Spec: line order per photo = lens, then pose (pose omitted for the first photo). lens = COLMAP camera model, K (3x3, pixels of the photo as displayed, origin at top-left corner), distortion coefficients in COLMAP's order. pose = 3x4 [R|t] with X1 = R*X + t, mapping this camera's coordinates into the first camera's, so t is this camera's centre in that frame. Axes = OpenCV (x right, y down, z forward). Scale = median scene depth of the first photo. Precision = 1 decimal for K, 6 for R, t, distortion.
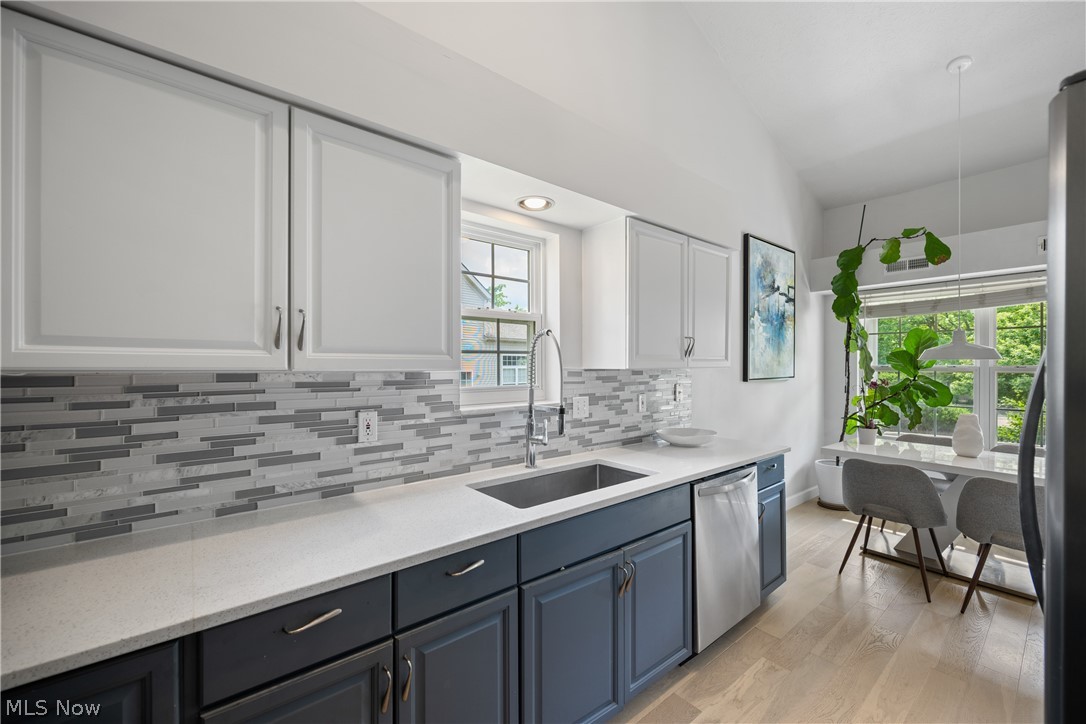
lens RADIAL K [[434.7, 0, 542.3], [0, 434.7, 365.0], [0, 0, 1]] dist [0.001152, -0.000071]
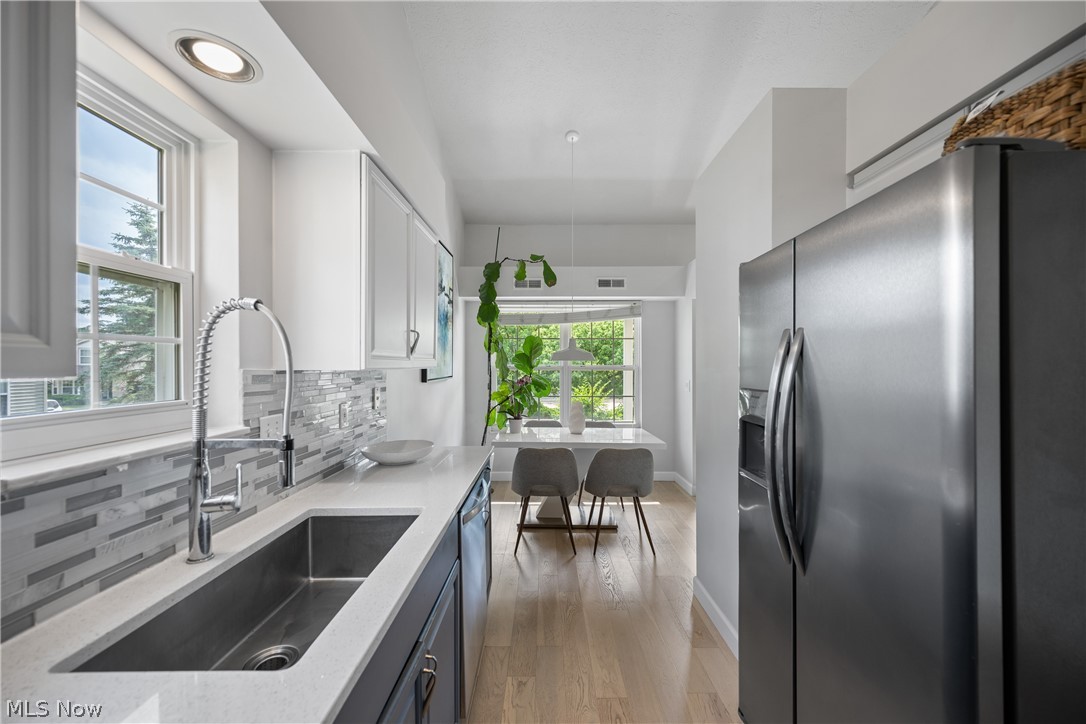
lens RADIAL K [[434.7, 0, 542.3], [0, 434.7, 365.0], [0, 0, 1]] dist [0.001152, -0.000071]
pose [[0.631895, 0.001366, 0.775052, -0.138622], [-0.002306, 0.999997, 0.000117, -0.000082], [-0.775050, -0.001861, 0.631897, 0.281177]]
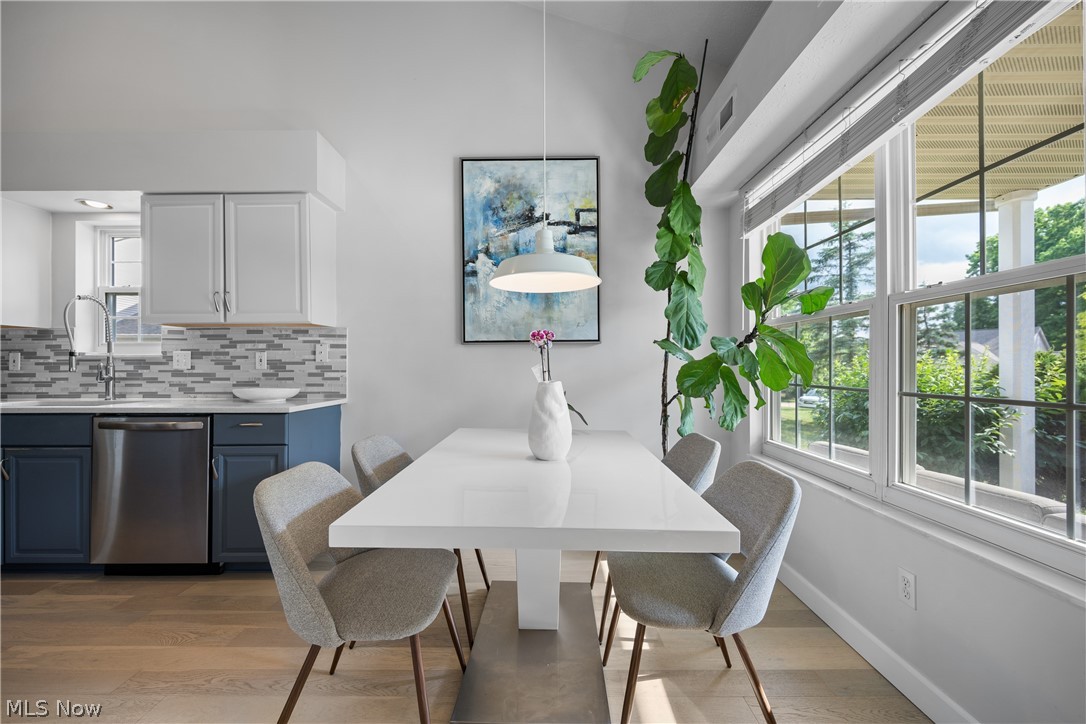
lens RADIAL K [[439.4, 0, 543.0], [0, 439.4, 362.0], [0, 0, 1]] dist [-0.000721, -0.000095]
pose [[0.769460, -0.001097, -0.638694, 1.501657], [0.001926, 0.999998, 0.000602, 0.095996], [0.638692, -0.001693, 0.769460, 0.651112]]
